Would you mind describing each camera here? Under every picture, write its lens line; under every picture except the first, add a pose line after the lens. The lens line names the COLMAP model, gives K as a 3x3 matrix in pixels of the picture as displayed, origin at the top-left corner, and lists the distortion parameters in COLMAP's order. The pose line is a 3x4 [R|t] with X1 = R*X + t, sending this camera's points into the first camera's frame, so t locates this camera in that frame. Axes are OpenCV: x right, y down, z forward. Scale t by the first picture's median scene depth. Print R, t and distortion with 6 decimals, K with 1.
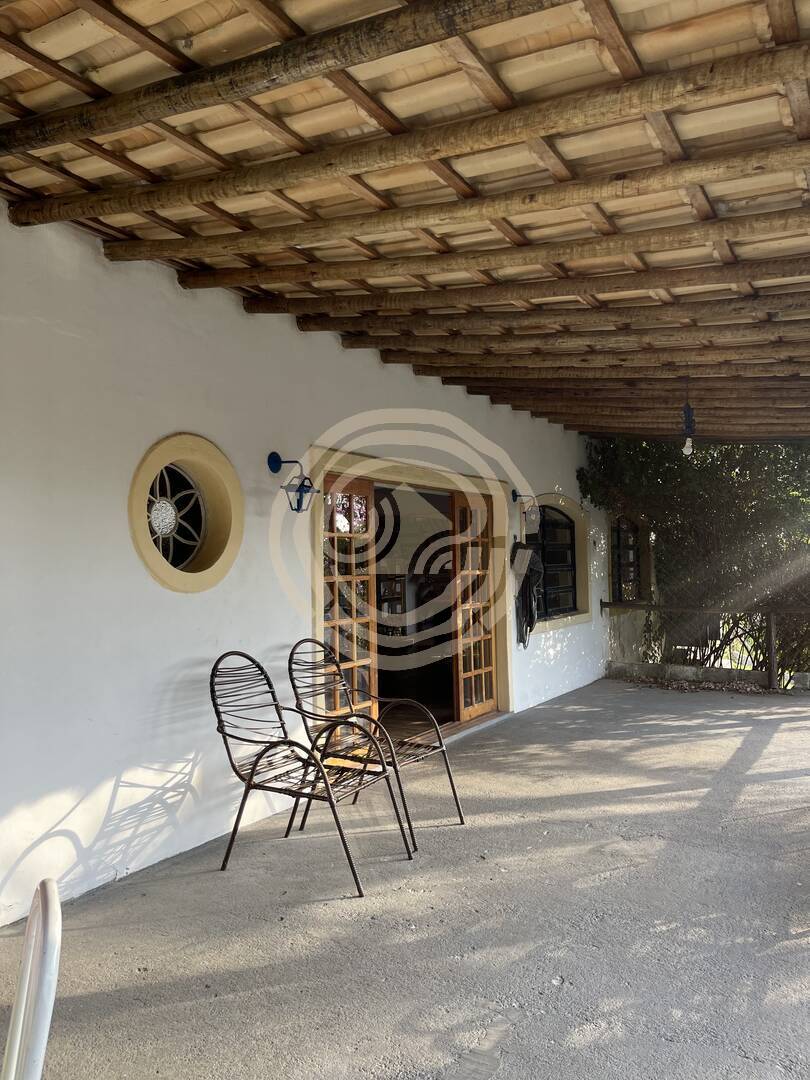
lens RADIAL K [[818.9, 0, 403.4], [0, 818.9, 538.1], [0, 0, 1]] dist [0.043519, -0.058575]
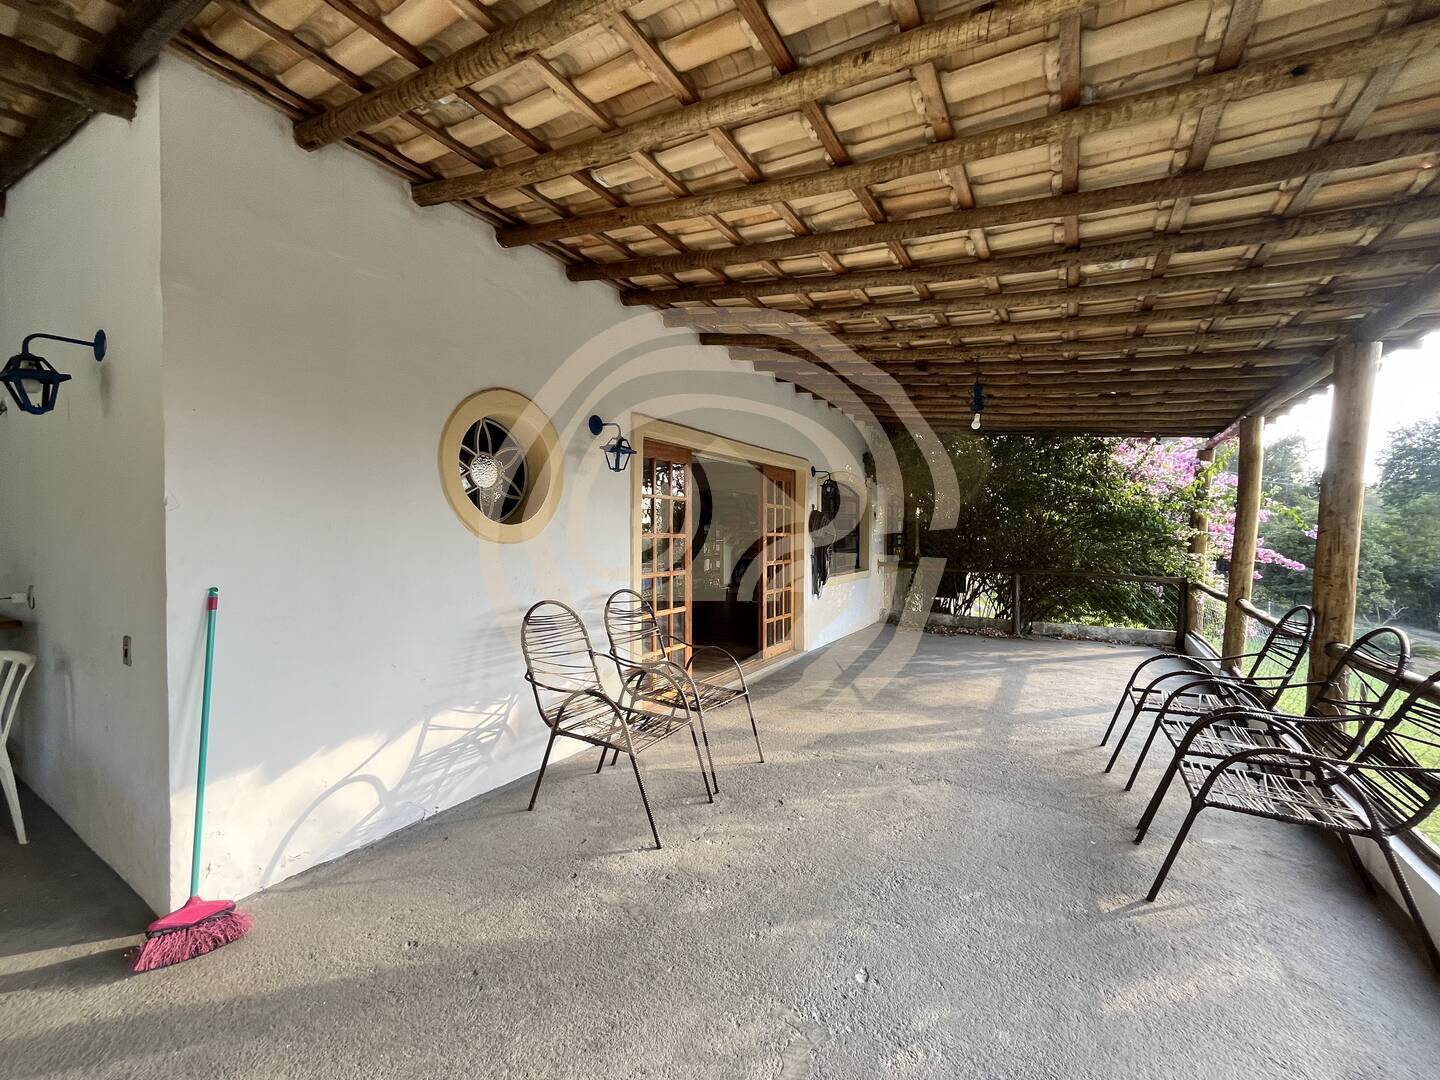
lens RADIAL K [[590.0, 0, 722.8], [0, 590.0, 544.5], [0, 0, 1]] dist [0.002074, -0.000515]
pose [[0.999766, 0.021228, -0.004138, 0.019187], [-0.020980, 0.998383, 0.052840, 0.023366], [0.005253, -0.052740, 0.998594, 0.266642]]
